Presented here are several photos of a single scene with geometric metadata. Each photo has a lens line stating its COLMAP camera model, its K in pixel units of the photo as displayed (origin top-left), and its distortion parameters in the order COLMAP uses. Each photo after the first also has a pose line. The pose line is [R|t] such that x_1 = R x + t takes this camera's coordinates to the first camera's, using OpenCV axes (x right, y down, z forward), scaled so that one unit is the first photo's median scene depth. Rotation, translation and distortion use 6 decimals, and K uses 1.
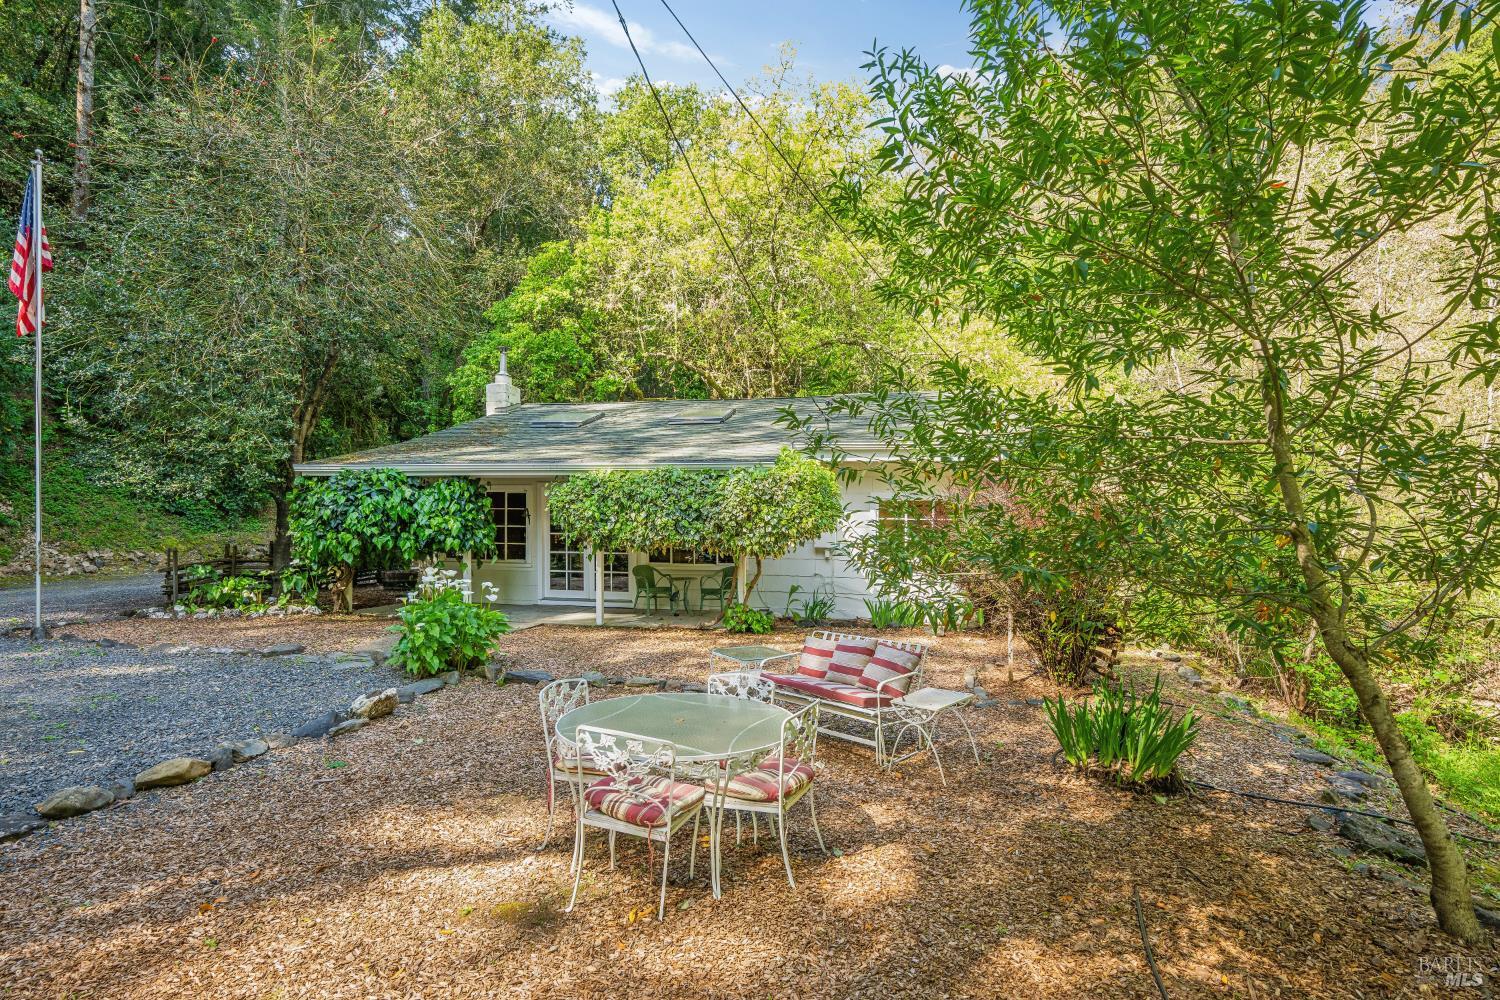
lens RADIAL K [[697.0, 0, 750.2], [0, 697.0, 508.4], [0, 0, 1]] dist [-0.002279, -0.000157]
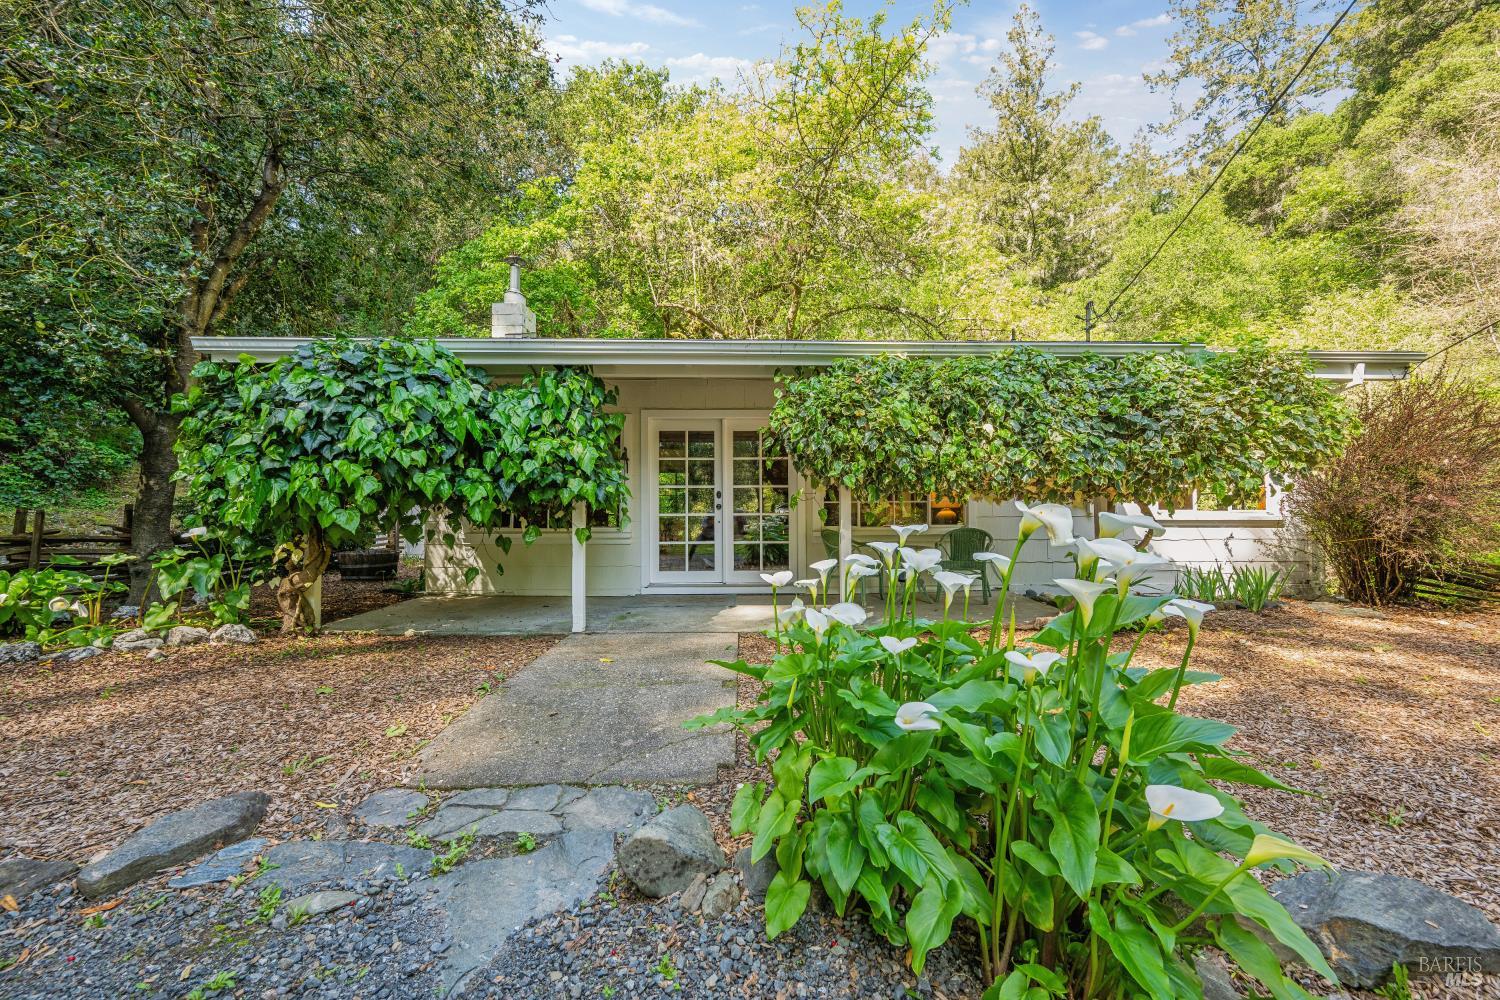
lens RADIAL K [[534.1, 0, 749.1], [0, 534.1, 484.3], [0, 0, 1]] dist [0.001852, 0.000093]
pose [[0.966768, 0.004146, 0.255620, -0.401543], [0.002631, 0.999654, -0.026167, 0.056555], [-0.255640, 0.025970, 0.966423, 0.580220]]
